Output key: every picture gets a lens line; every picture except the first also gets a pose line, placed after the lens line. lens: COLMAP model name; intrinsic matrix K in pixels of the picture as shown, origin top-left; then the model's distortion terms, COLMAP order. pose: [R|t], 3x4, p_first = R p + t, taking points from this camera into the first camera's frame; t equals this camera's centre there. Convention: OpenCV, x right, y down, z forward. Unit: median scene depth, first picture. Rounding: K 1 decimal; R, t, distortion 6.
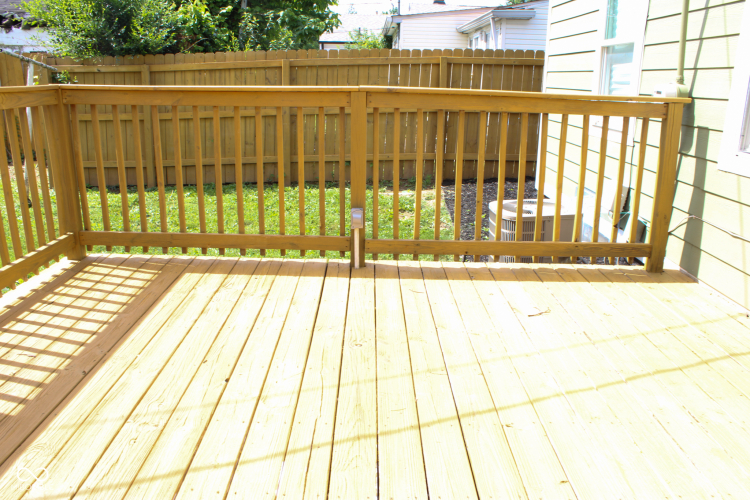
lens RADIAL K [[631.0, 0, 370.4], [0, 631.0, 264.7], [0, 0, 1]] dist [-0.183756, 0.167063]
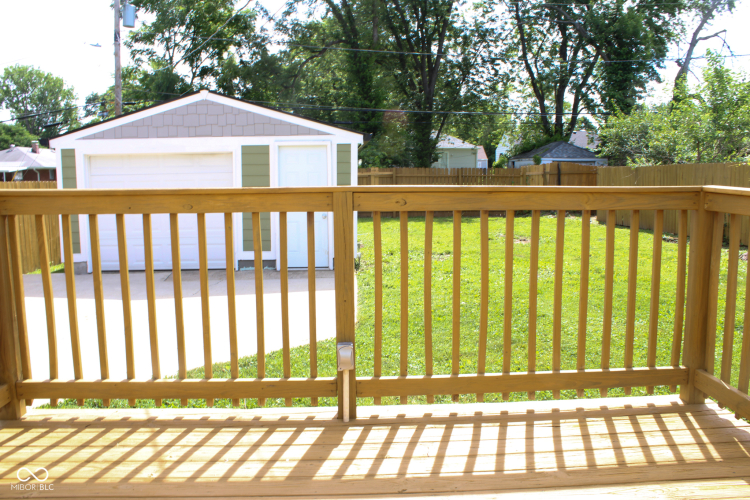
lens RADIAL K [[631.0, 0, 370.4], [0, 631.0, 264.7], [0, 0, 1]] dist [-0.183756, 0.167063]
pose [[0.021790, 0.132251, -0.990977, 0.117350], [-0.273232, 0.954264, 0.121344, -0.071093], [0.961701, 0.268123, 0.056929, 0.225268]]
